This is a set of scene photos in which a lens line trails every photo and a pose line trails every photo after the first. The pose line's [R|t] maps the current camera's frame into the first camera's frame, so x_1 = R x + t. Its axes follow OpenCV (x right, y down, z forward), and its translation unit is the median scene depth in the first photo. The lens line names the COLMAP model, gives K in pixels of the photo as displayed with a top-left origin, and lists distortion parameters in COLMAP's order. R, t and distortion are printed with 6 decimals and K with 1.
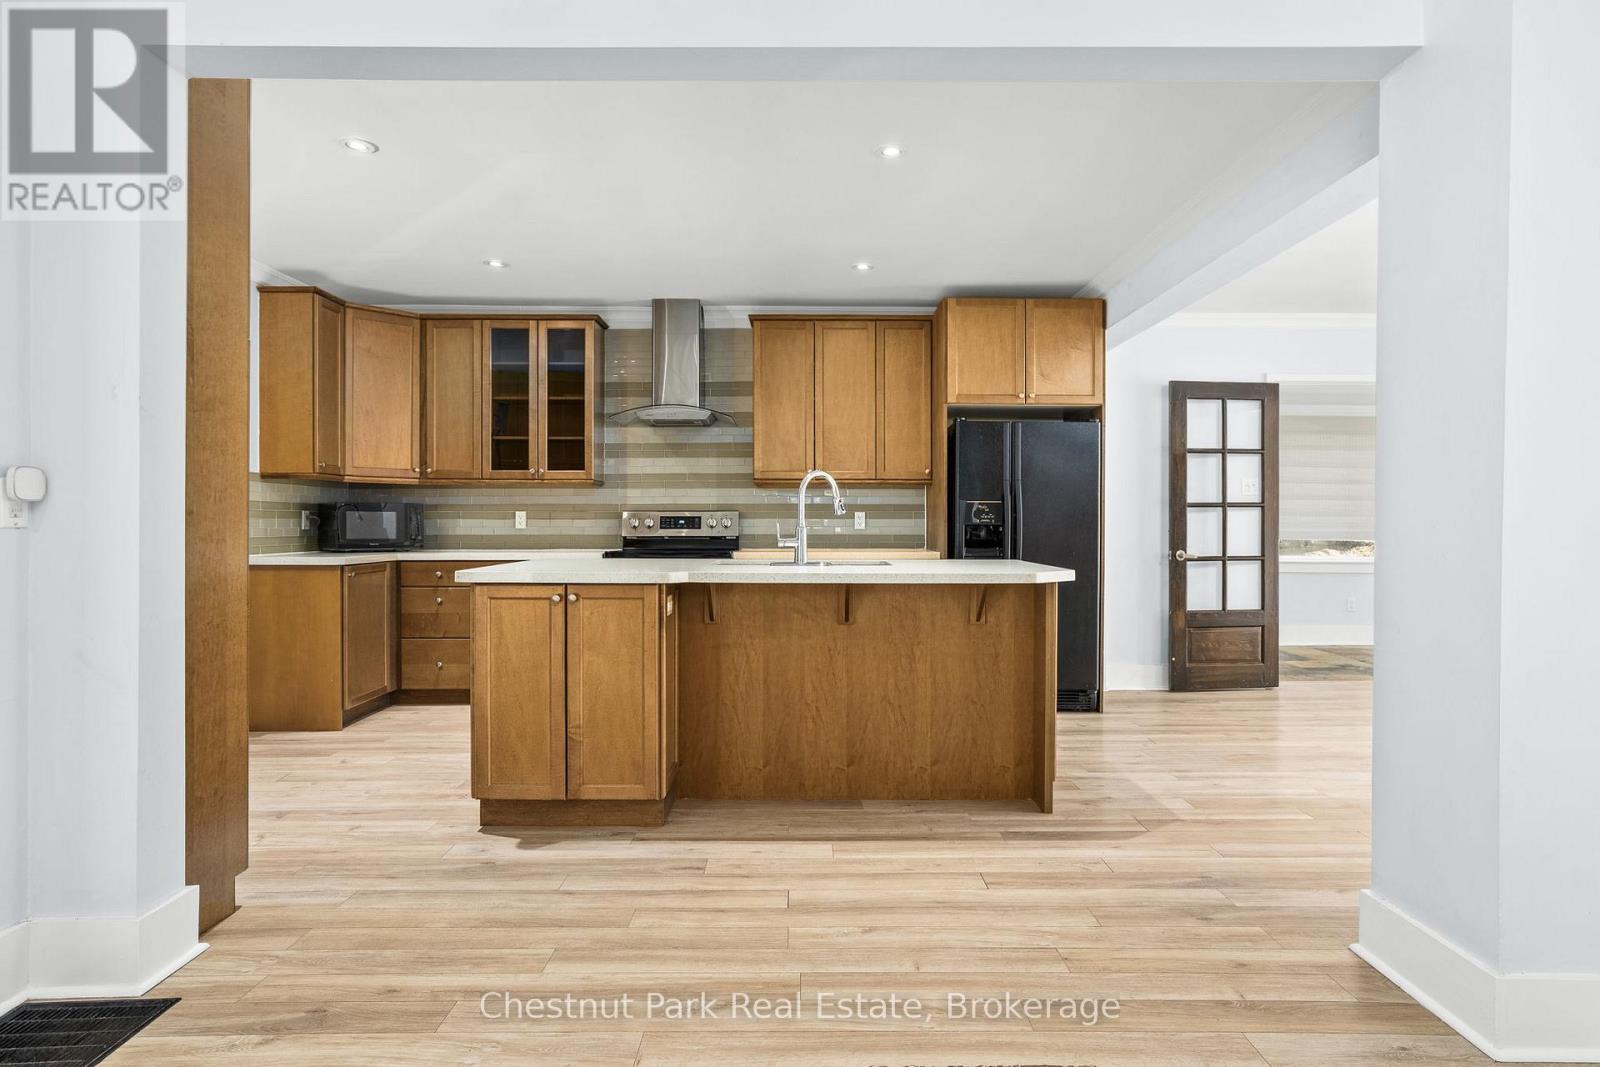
lens RADIAL K [[885.1, 0, 793.9], [0, 885.1, 533.6], [0, 0, 1]] dist [-0.002958, -0.000199]
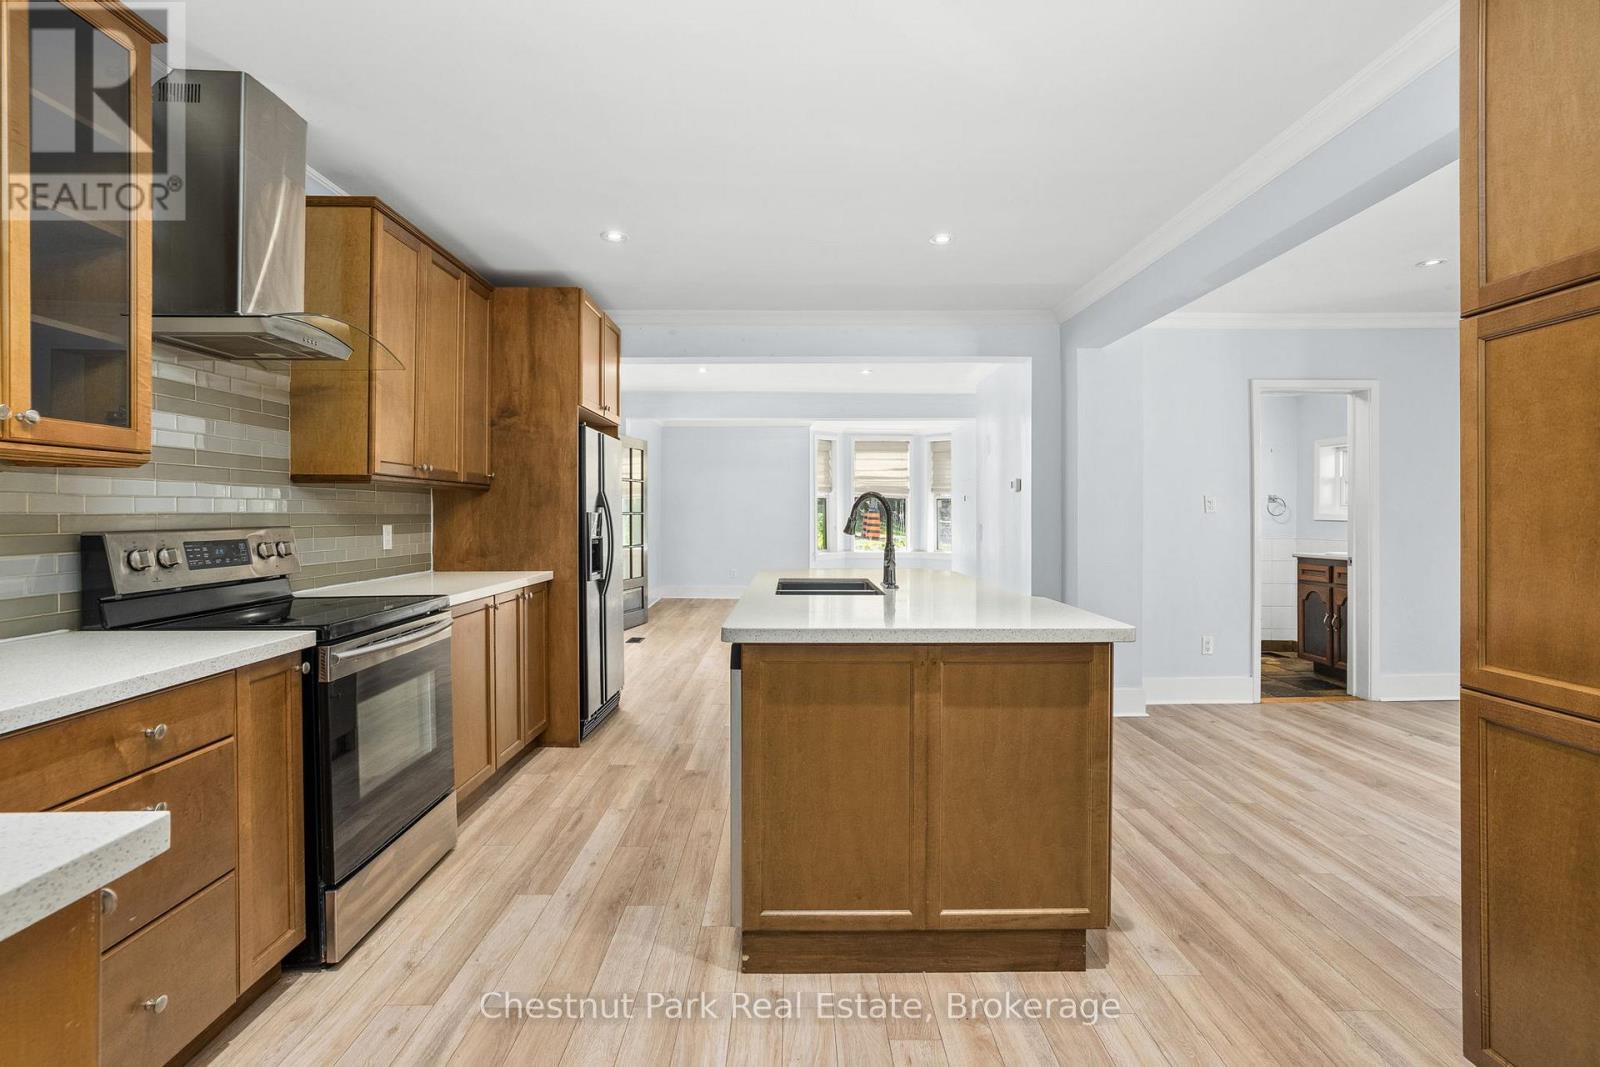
lens RADIAL K [[780.8, 0, 789.5], [0, 780.8, 517.1], [0, 0, 1]] dist [-0.006897, 0.004517]
pose [[-0.025357, 0.000551, 0.999678, -0.646918], [0.012468, 0.999922, -0.000235, -0.032684], [-0.999601, 0.012458, -0.025362, 0.815843]]
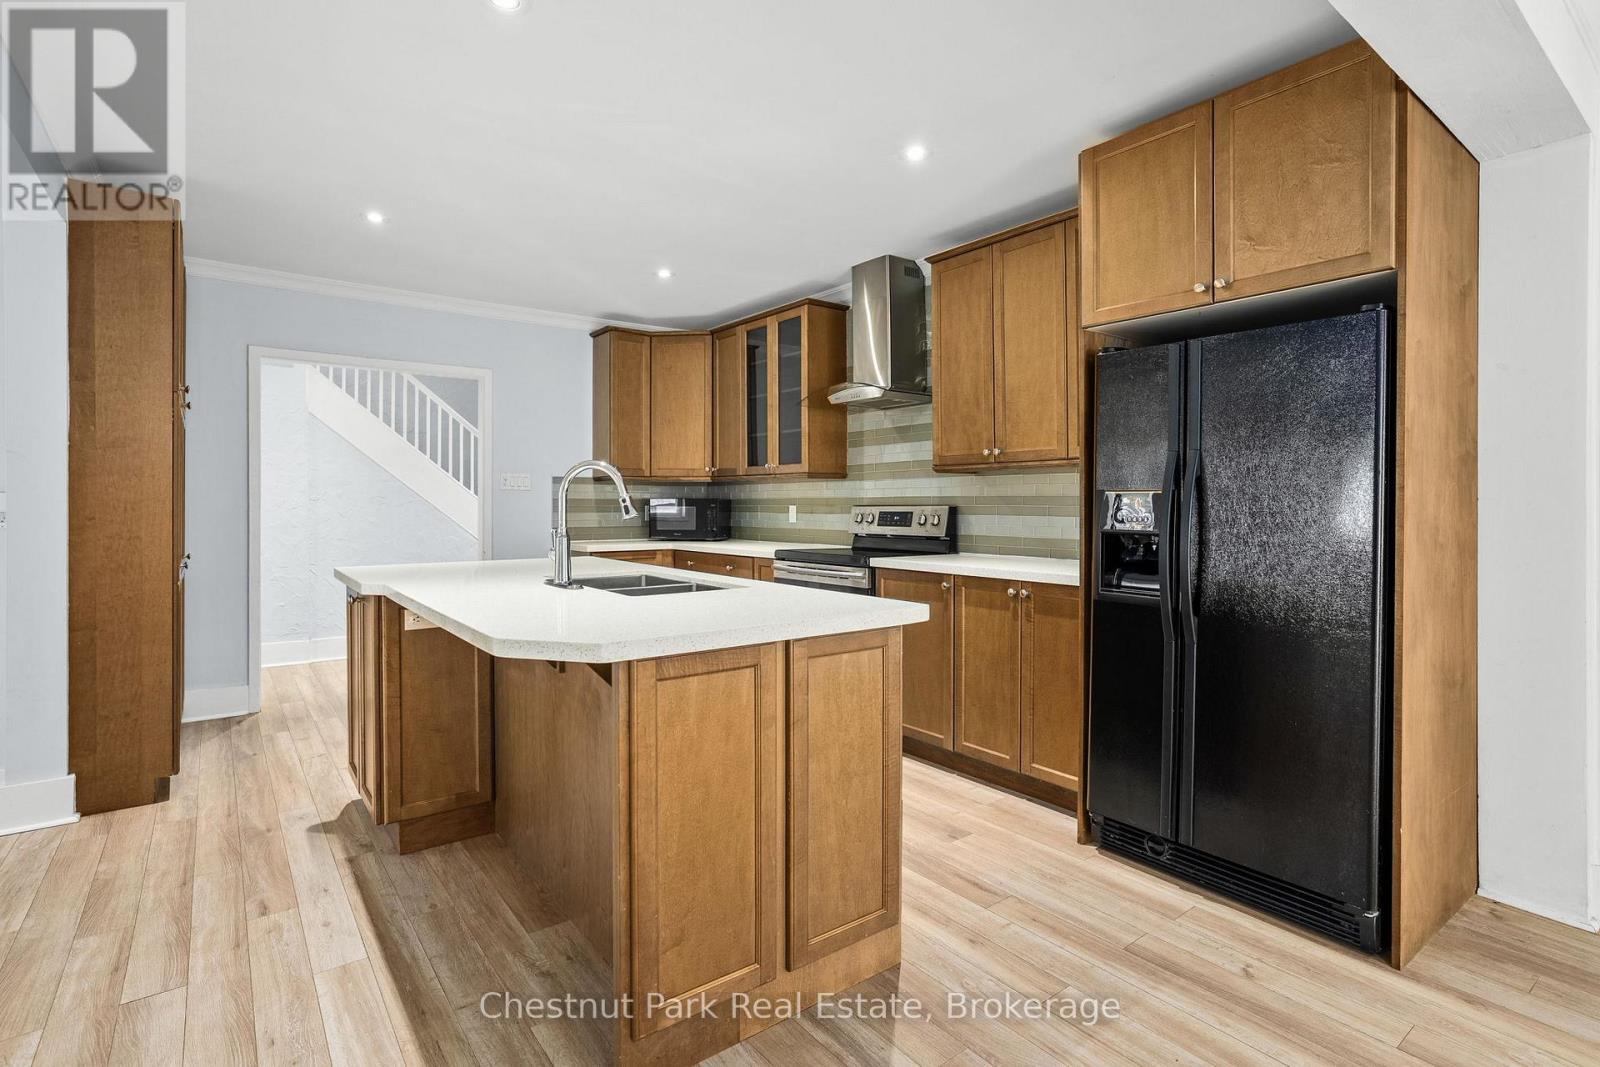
lens RADIAL K [[780.8, 0, 790.8], [0, 780.8, 520.8], [0, 0, 1]] dist [-0.006897, 0.004517]
pose [[0.614687, 0.018591, -0.788552, 0.473834], [-0.014727, 0.999818, 0.012093, -0.021527], [0.788634, 0.004180, 0.614849, 0.528856]]
